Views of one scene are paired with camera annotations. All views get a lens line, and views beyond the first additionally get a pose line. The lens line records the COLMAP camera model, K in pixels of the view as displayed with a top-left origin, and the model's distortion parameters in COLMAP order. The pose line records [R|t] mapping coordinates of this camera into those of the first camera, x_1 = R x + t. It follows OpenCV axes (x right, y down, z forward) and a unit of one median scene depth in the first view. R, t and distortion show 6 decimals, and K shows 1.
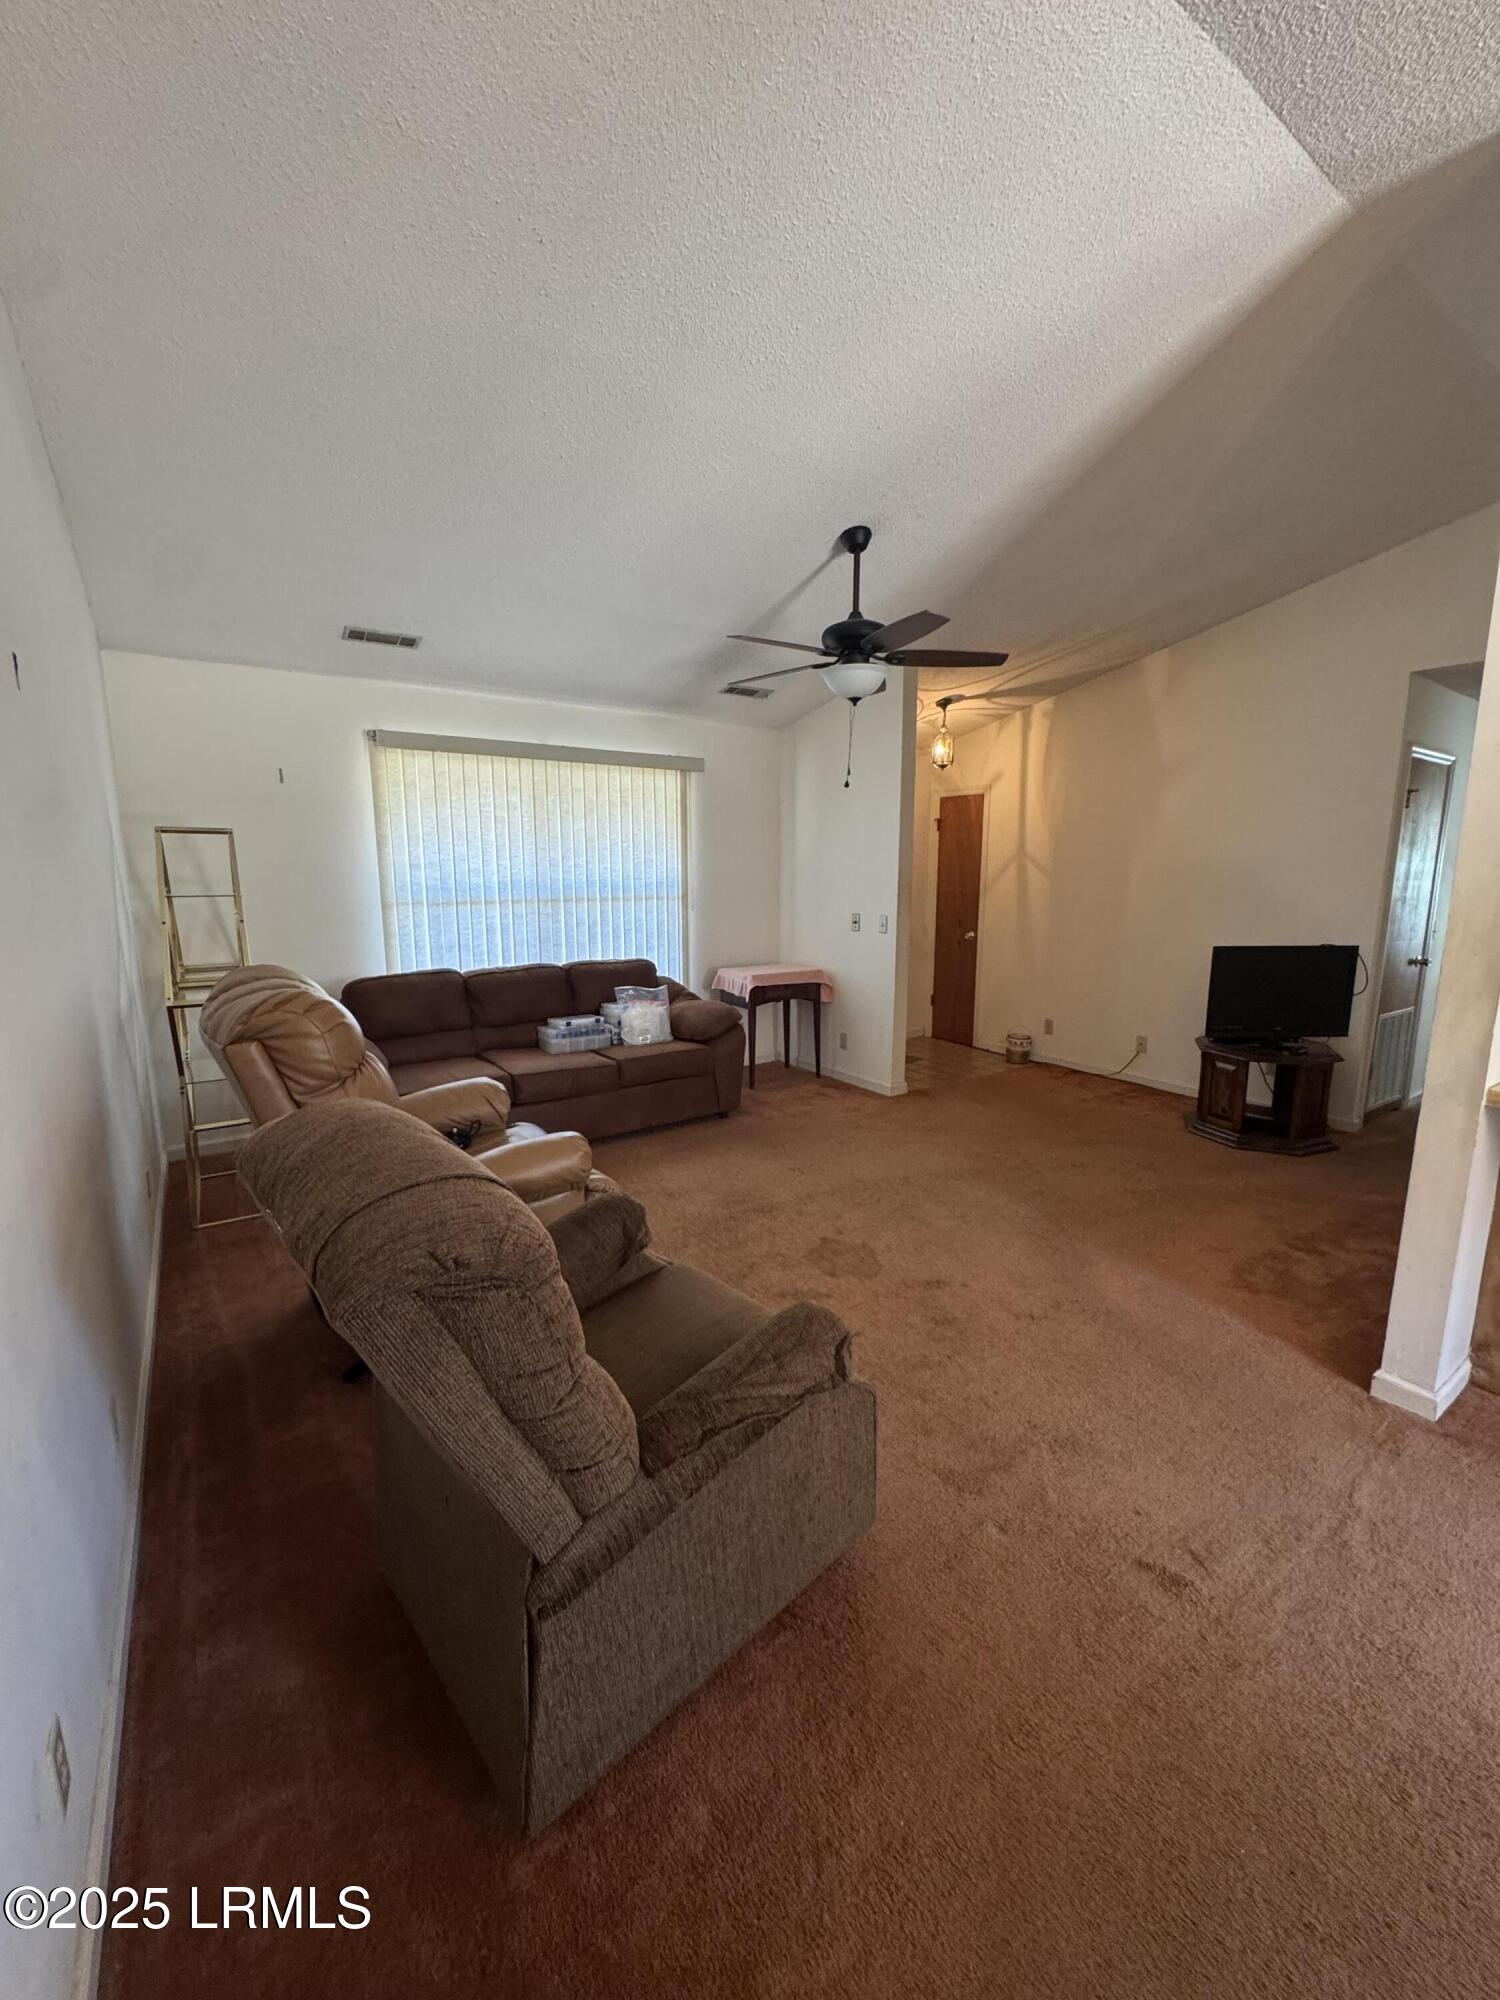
lens RADIAL K [[802.0, 0, 750.0], [0, 802.0, 1000.0], [0, 0, 1]] dist [-0.001496, 0.000001]
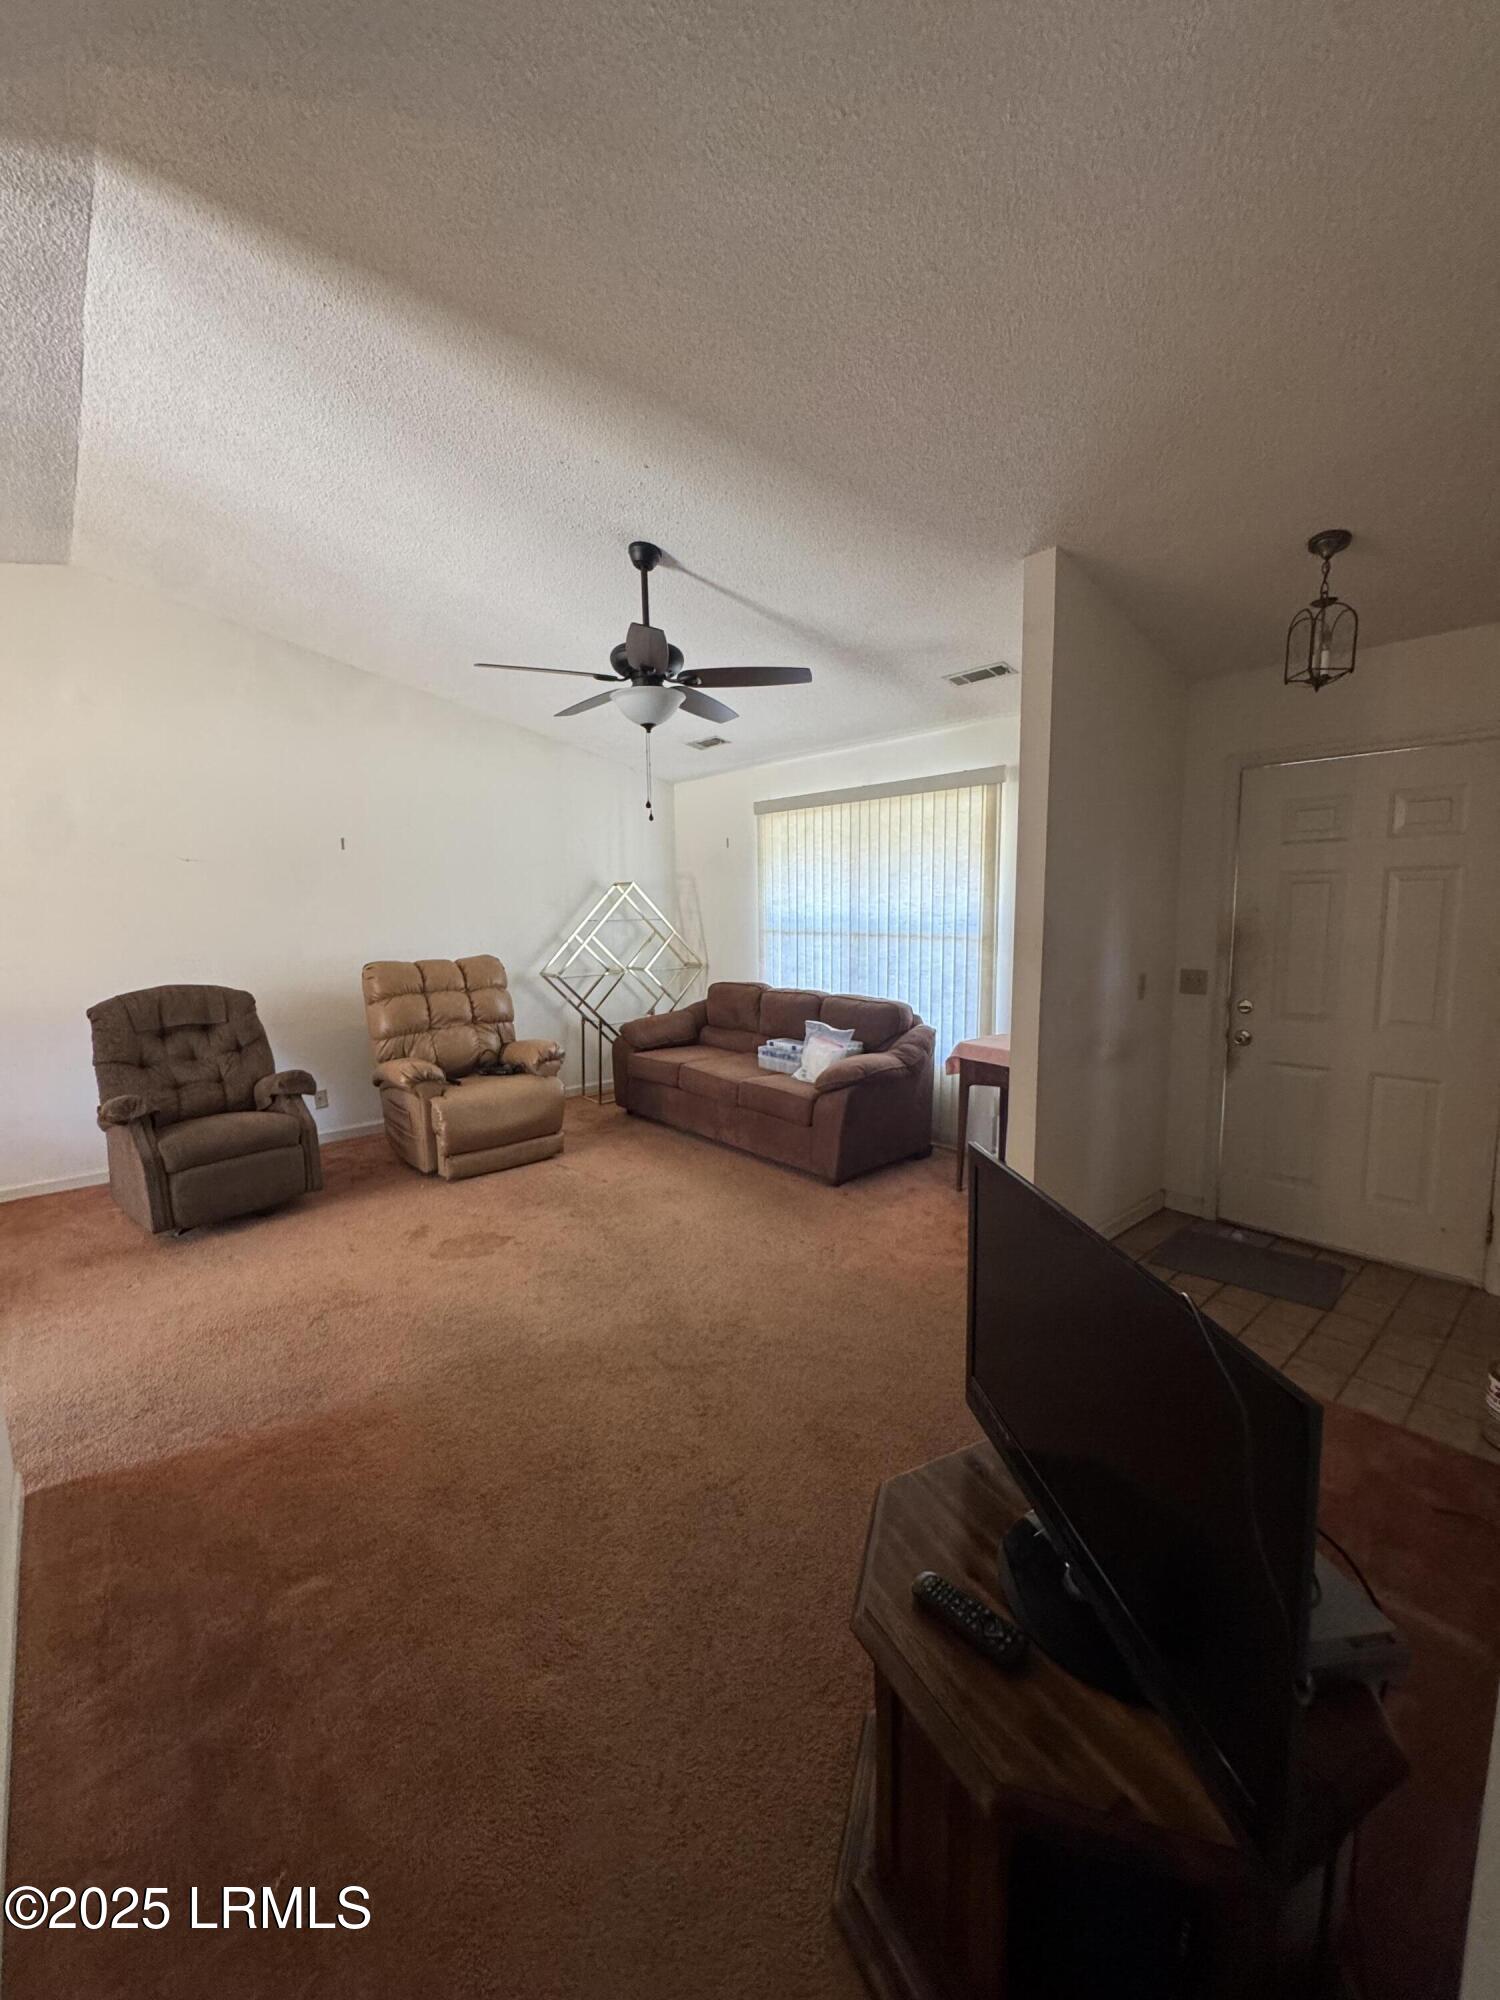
lens RADIAL K [[802.0, 0, 750.0], [0, 802.0, 1000.0], [0, 0, 1]] dist [-0.001496, 0.000001]
pose [[0.105121, 0.122408, -0.986897, 0.807575], [-0.152273, 0.982674, 0.105665, -0.134210], [0.982732, 0.139170, 0.121939, 0.774690]]
